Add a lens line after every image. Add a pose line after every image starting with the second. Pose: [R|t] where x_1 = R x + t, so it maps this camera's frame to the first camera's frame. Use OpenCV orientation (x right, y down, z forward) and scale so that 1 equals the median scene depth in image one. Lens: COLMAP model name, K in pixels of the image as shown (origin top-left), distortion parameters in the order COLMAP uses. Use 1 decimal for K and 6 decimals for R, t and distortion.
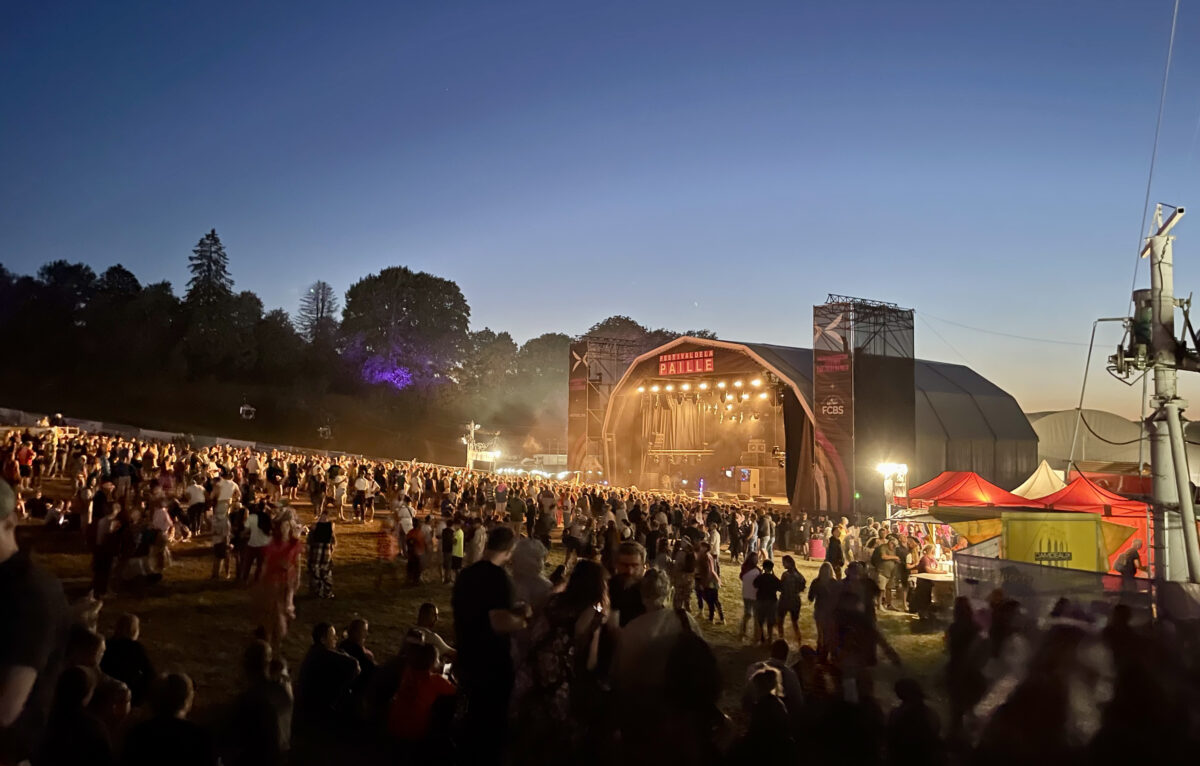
lens RADIAL K [[900.7, 0, 600.0], [0, 900.7, 383.0], [0, 0, 1]] dist [0.005913, -0.001062]
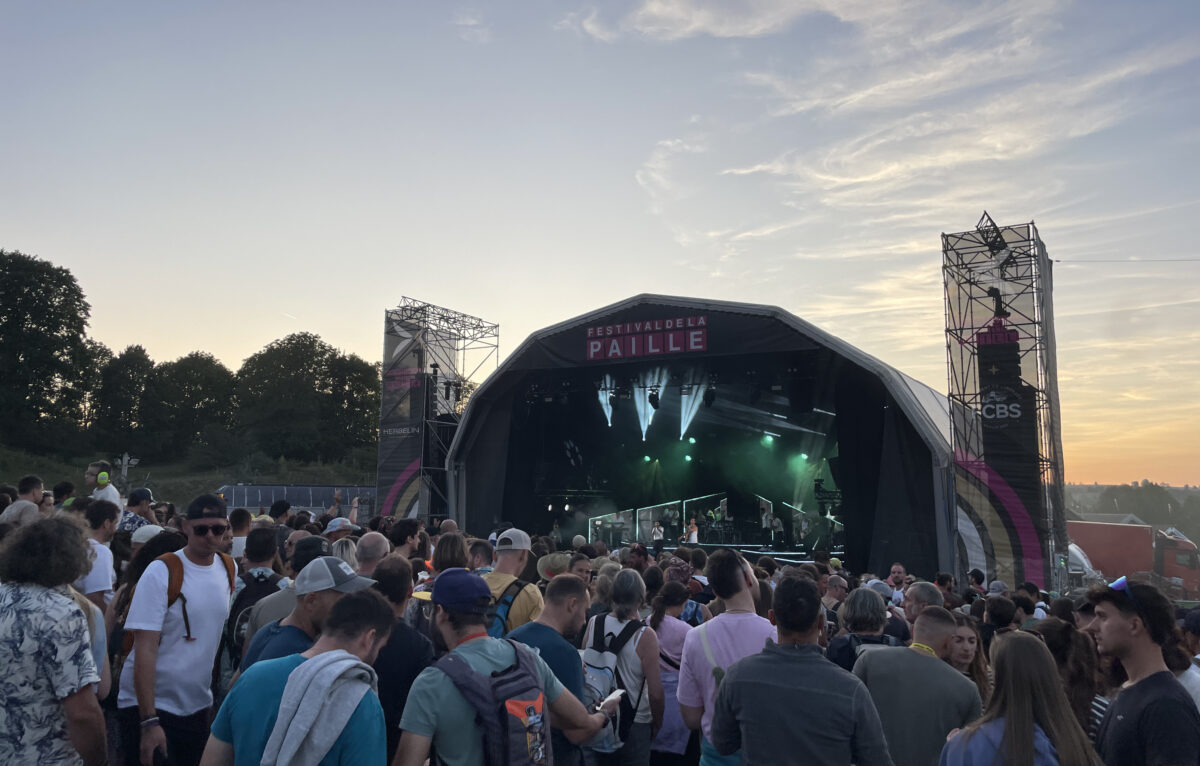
lens RADIAL K [[900.7, 0, 600.0], [0, 900.7, 383.0], [0, 0, 1]] dist [0.005913, -0.001062]
pose [[0.913794, 0.054095, 0.402561, -0.065519], [-0.028686, 0.997212, -0.068886, 0.018940], [-0.405165, 0.051400, 0.912798, 0.190811]]
